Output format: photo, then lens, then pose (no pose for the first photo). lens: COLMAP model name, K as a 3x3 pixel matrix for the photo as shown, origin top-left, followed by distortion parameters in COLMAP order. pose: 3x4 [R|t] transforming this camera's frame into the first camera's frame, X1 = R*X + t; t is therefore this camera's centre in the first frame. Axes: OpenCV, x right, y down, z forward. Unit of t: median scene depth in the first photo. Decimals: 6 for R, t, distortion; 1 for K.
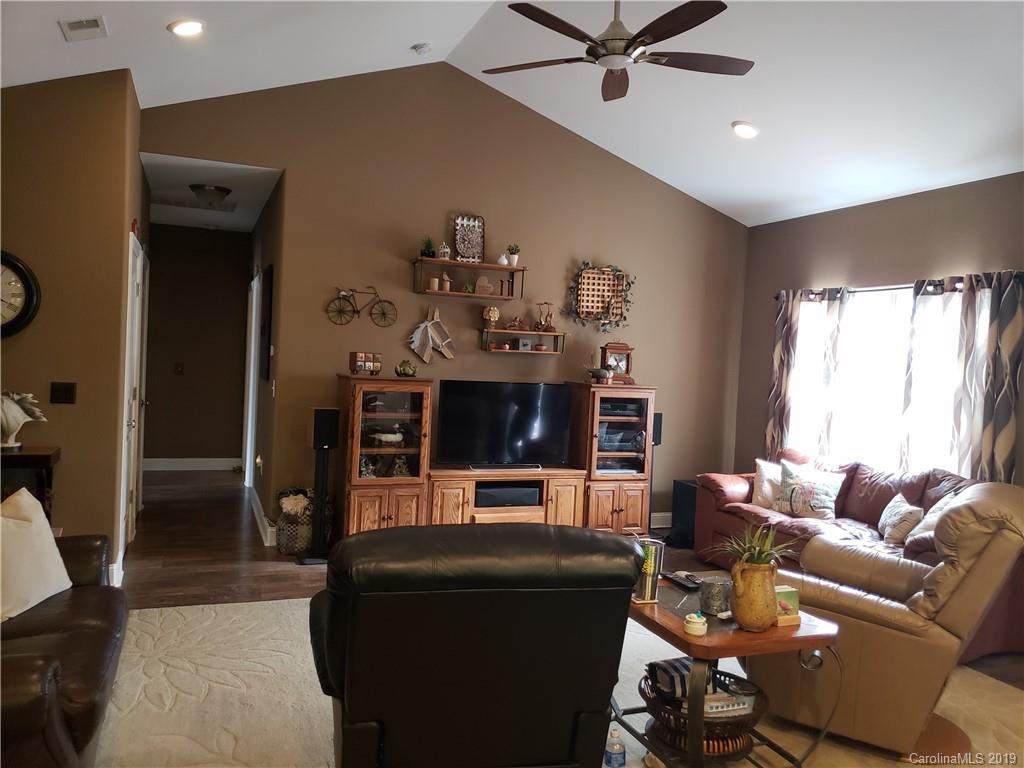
lens RADIAL K [[794.0, 0, 512.0], [0, 794.0, 384.0], [0, 0, 1]] dist [0.002991, 0.000523]
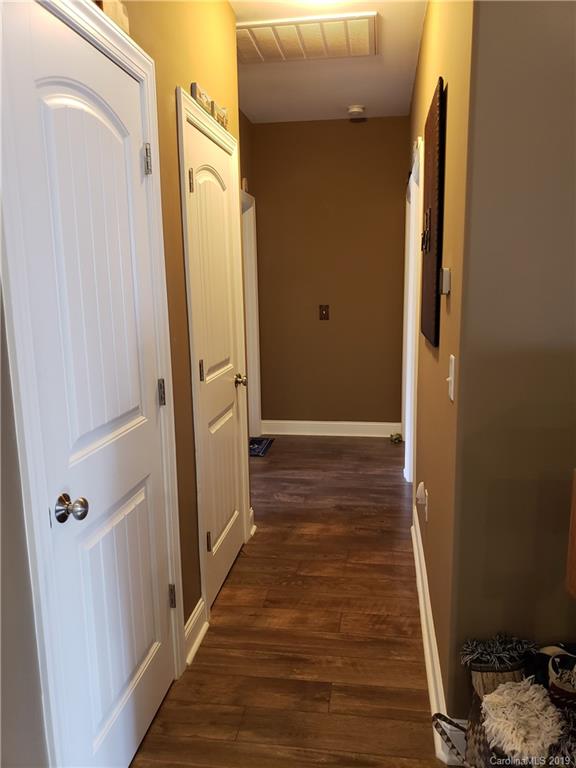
lens RADIAL K [[595.5, 0, 288.0], [0, 595.5, 384.0], [0, 0, 1]] dist [0.002991, 0.000523]
pose [[0.862651, 0.025672, -0.505148, -0.156661], [0.044869, 0.990890, 0.126982, -0.028210], [0.503805, -0.132206, 0.853640, 0.498055]]
